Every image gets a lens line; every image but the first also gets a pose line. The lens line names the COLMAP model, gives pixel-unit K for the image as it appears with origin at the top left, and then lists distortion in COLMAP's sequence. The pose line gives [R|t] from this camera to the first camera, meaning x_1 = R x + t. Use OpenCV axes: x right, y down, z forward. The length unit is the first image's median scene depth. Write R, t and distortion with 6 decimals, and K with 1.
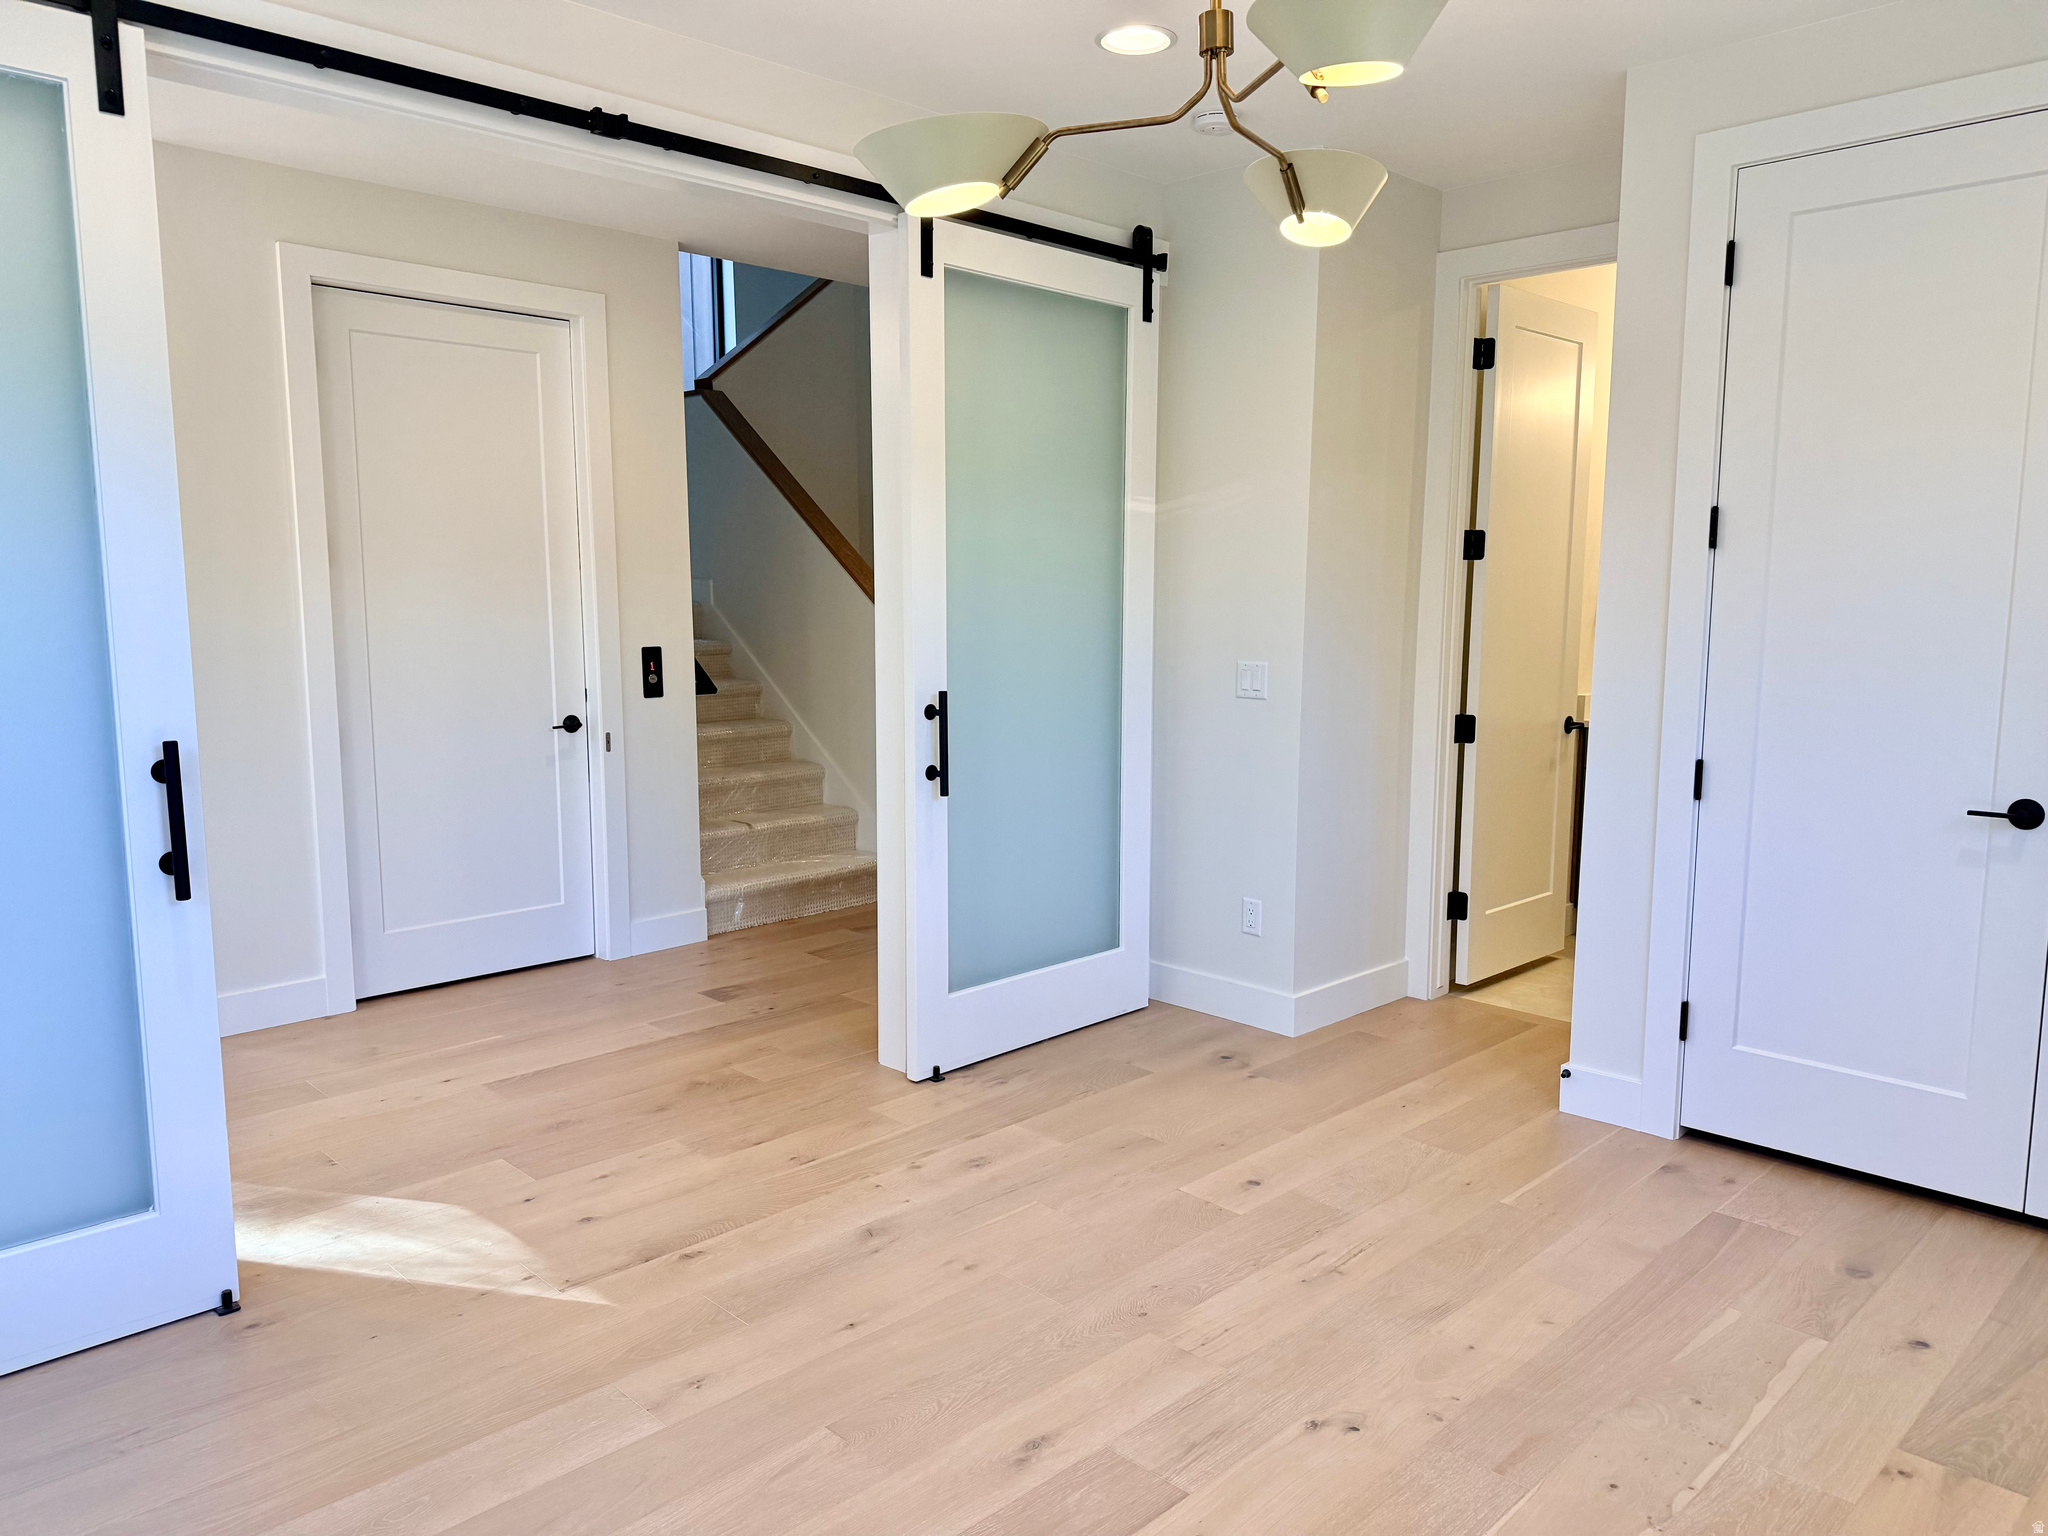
lens RADIAL K [[1420.2, 0, 1028.5], [0, 1420.2, 770.7], [0, 0, 1]] dist [0.144454, -0.194712]
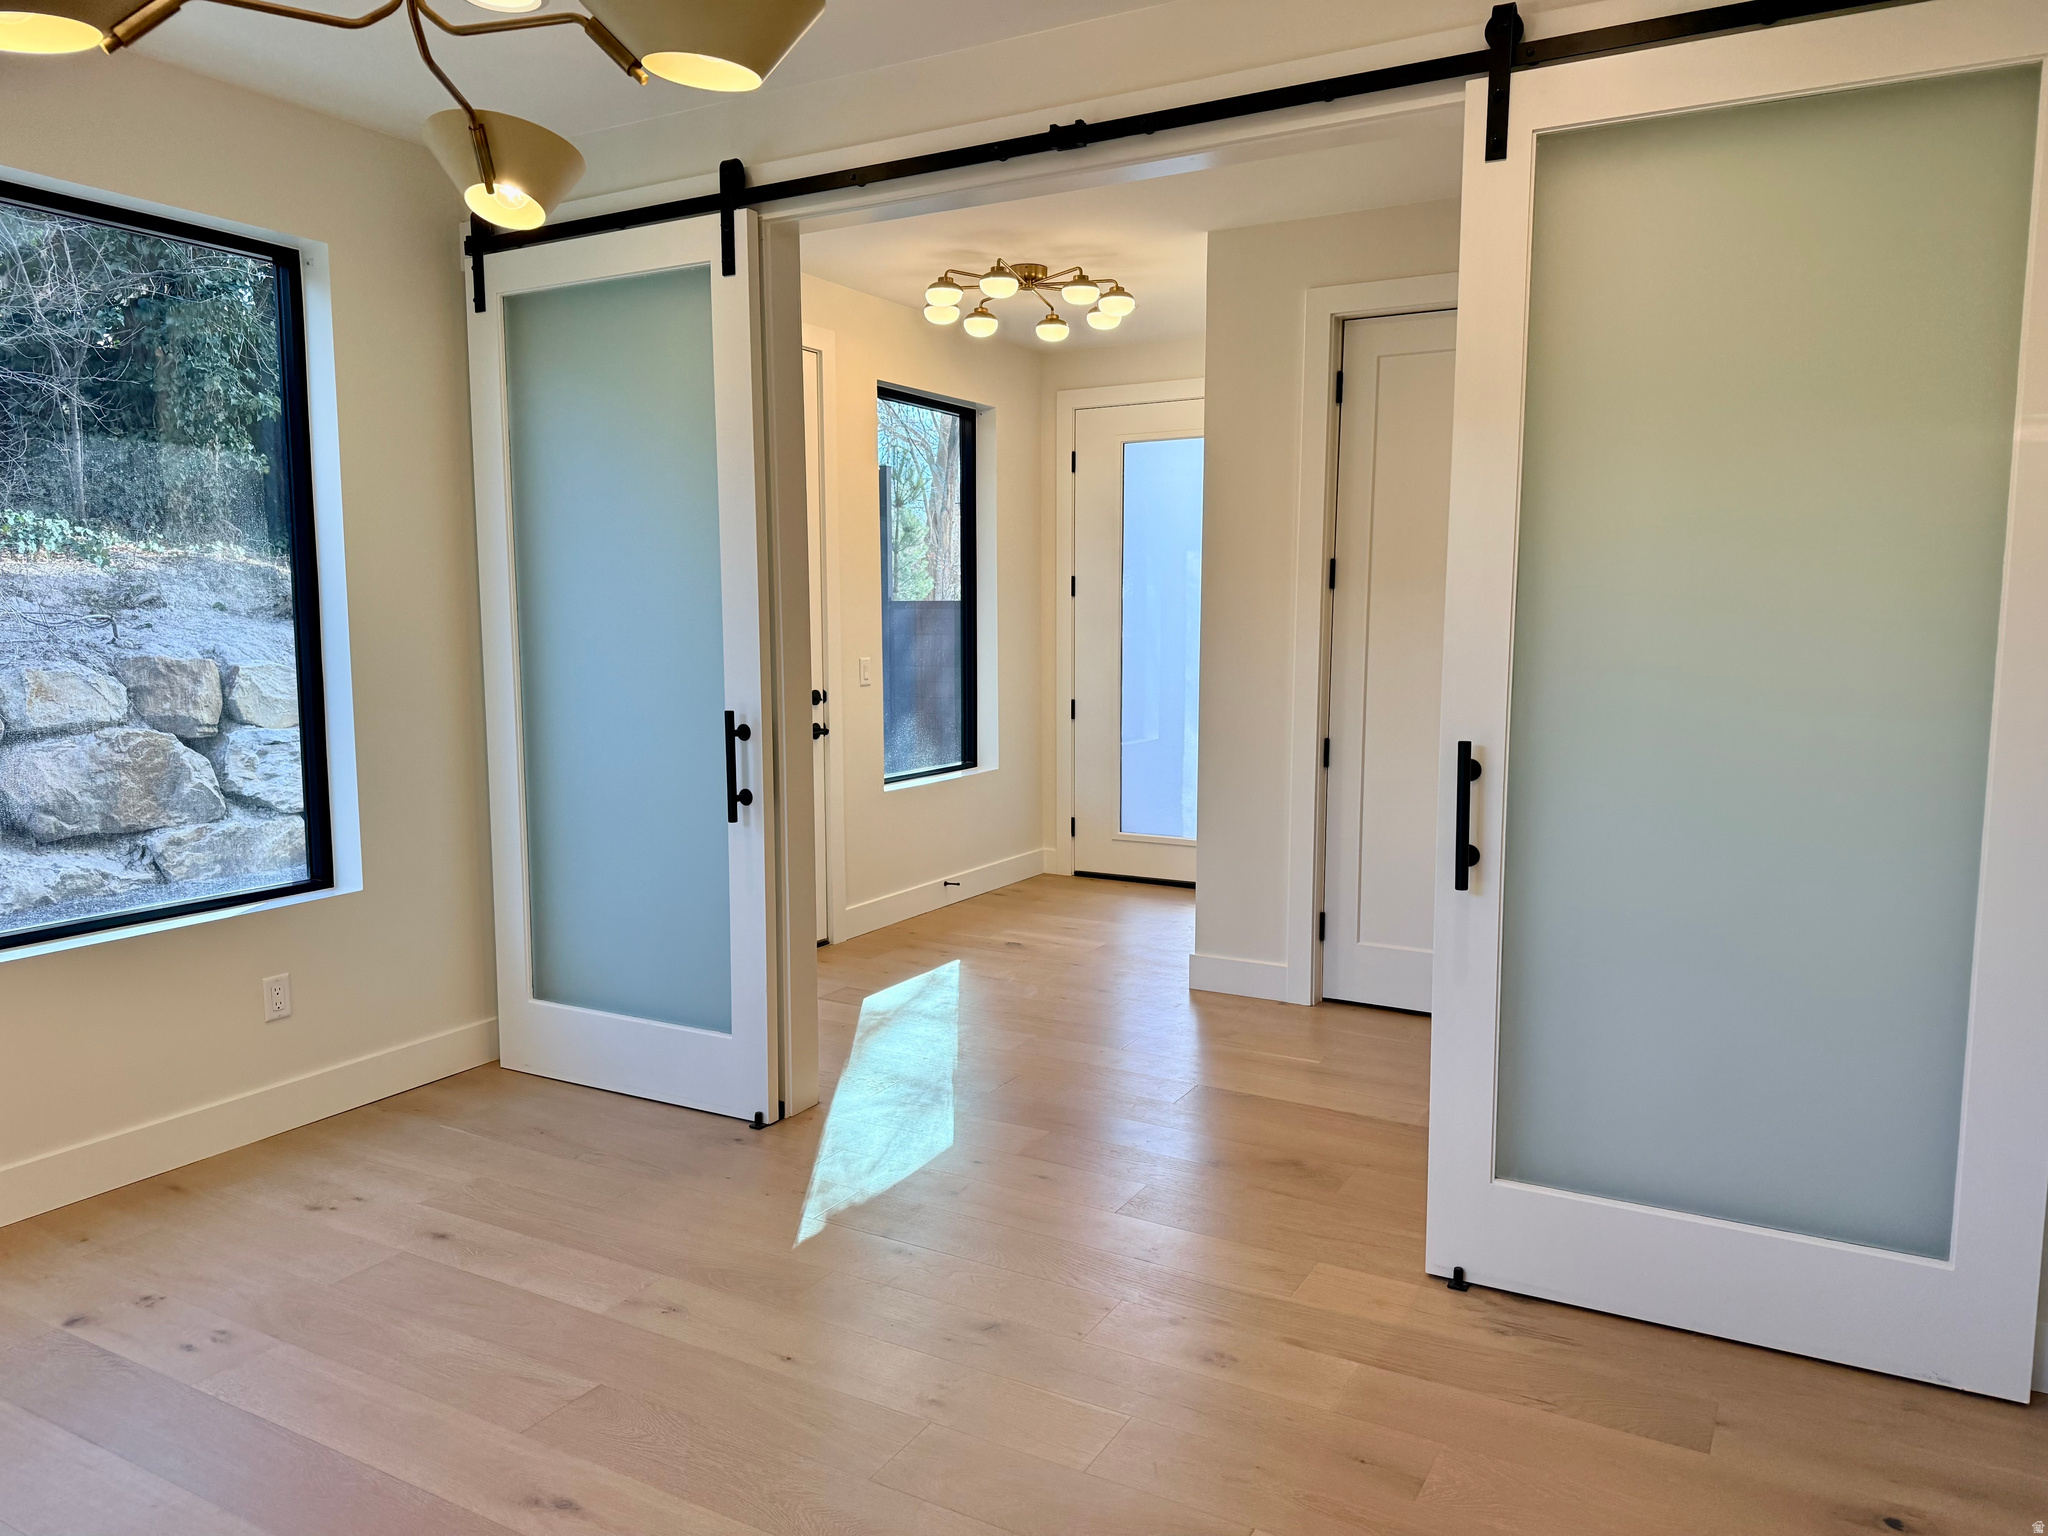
lens RADIAL K [[1440.9, 0, 1012.7], [0, 1440.9, 776.9], [0, 0, 1]] dist [0.066200, -0.068207]
pose [[0.270076, 0.109448, -0.956598, 0.574757], [-0.121720, 0.989429, 0.078839, -0.068859], [0.955114, 0.095144, 0.280542, 0.594212]]
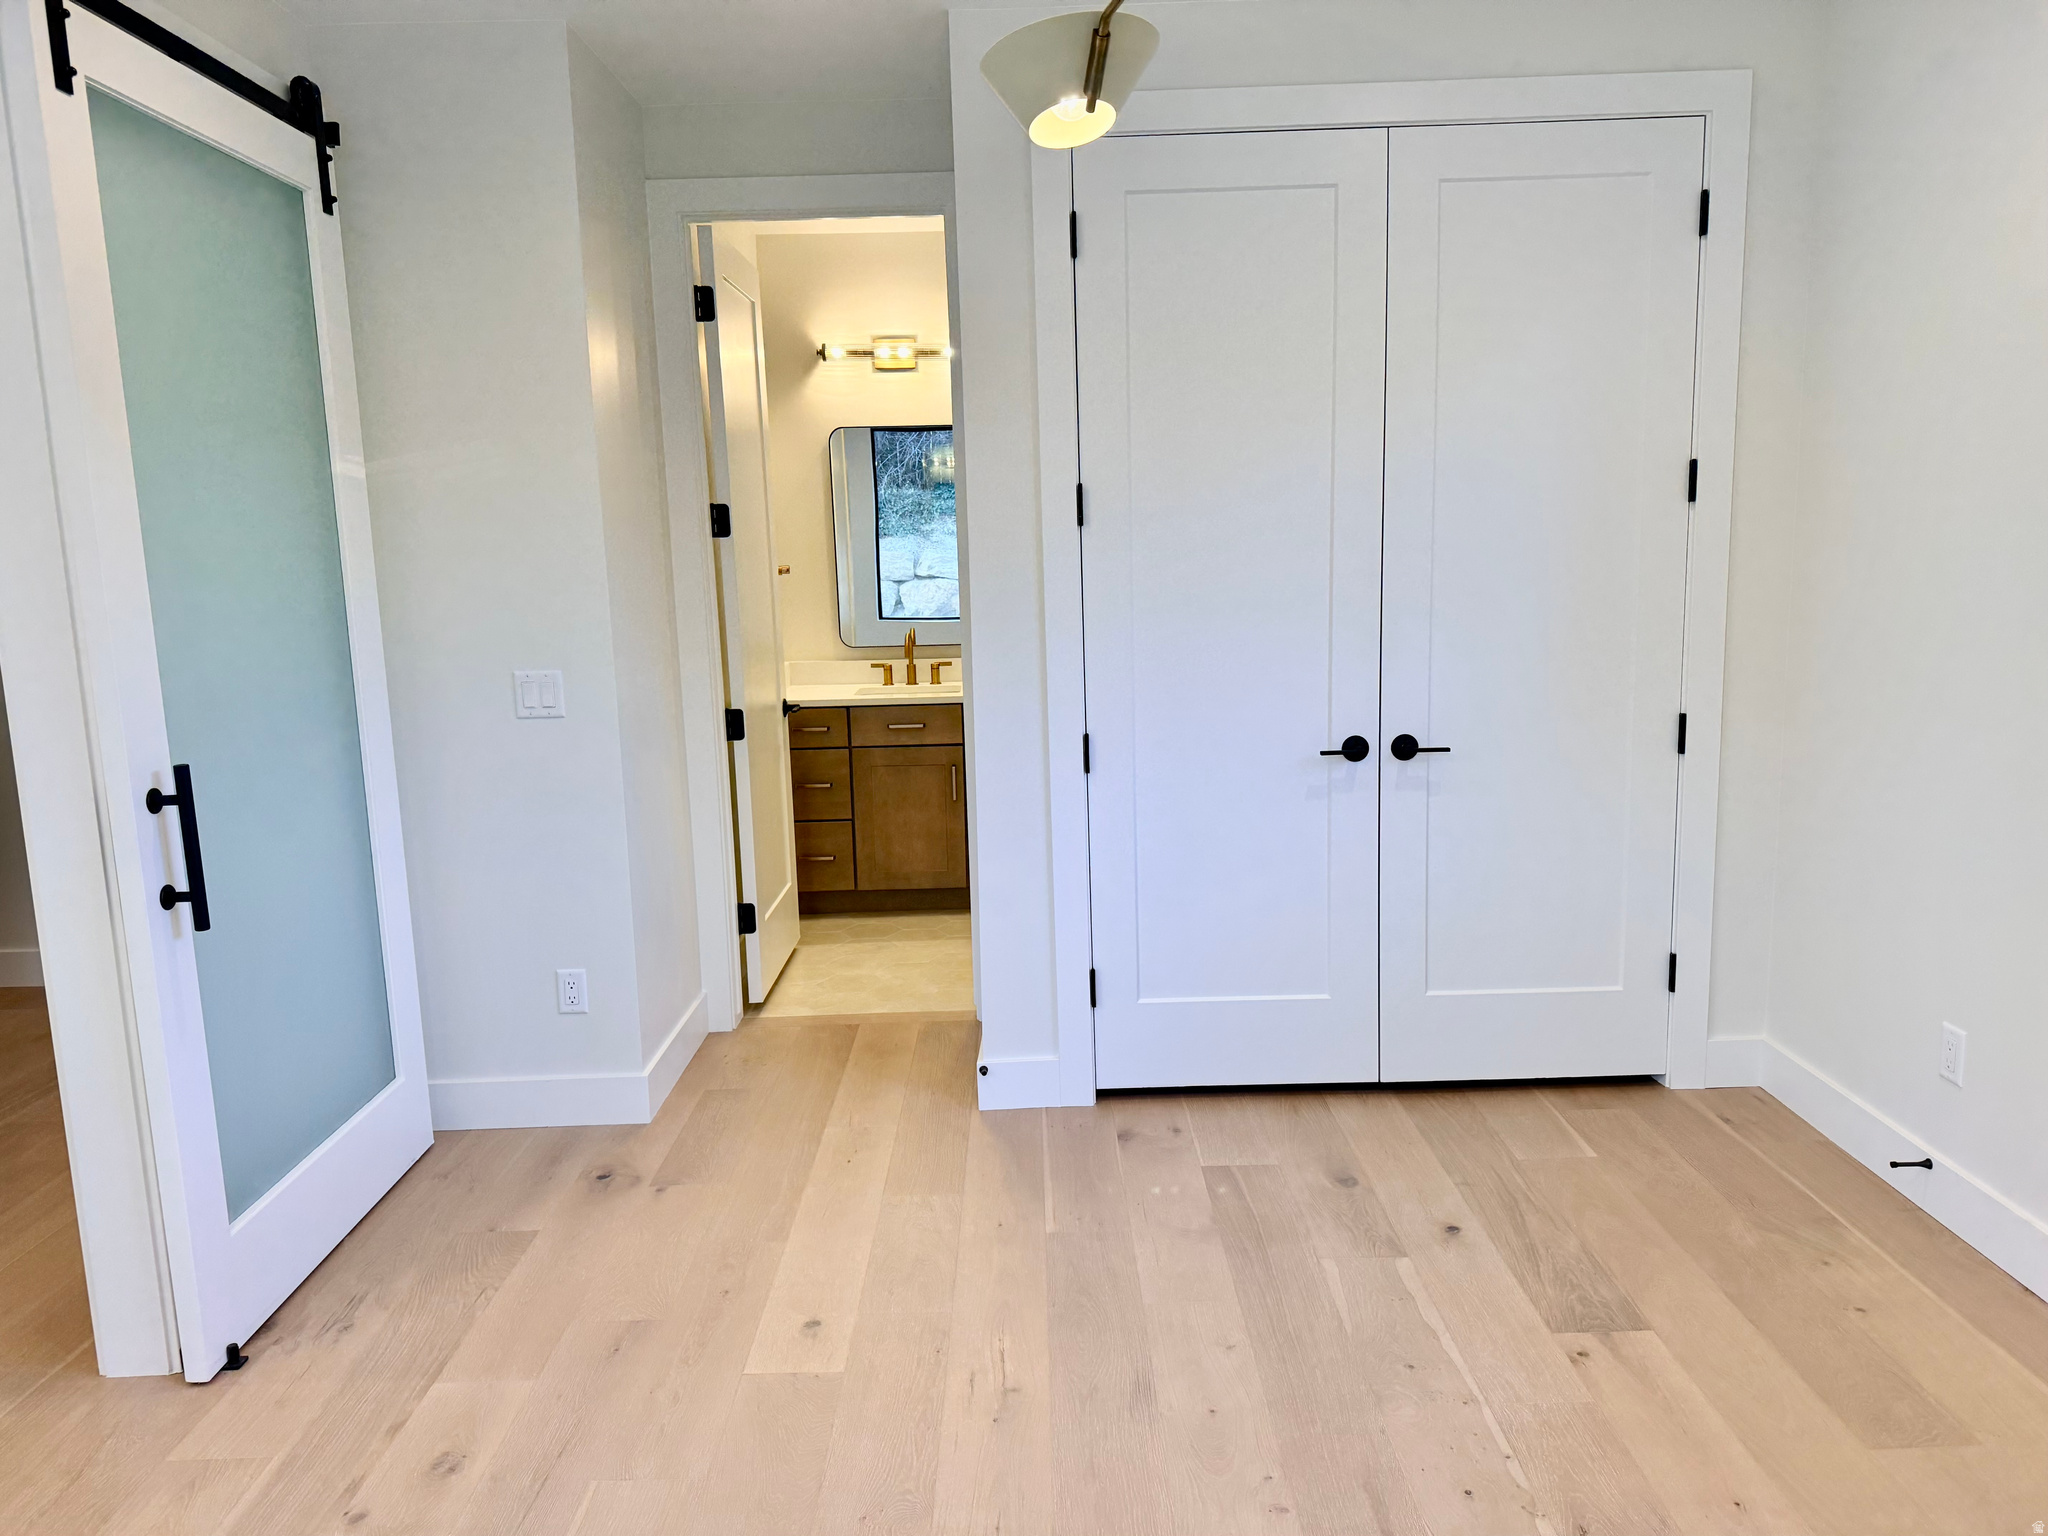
lens RADIAL K [[1420.2, 0, 1028.5], [0, 1420.2, 770.7], [0, 0, 1]] dist [0.144454, -0.194712]
pose [[0.703085, -0.137438, 0.697698, -0.246703], [0.121099, 0.989954, 0.072975, -0.055307], [-0.700719, 0.033183, 0.712665, 0.292040]]
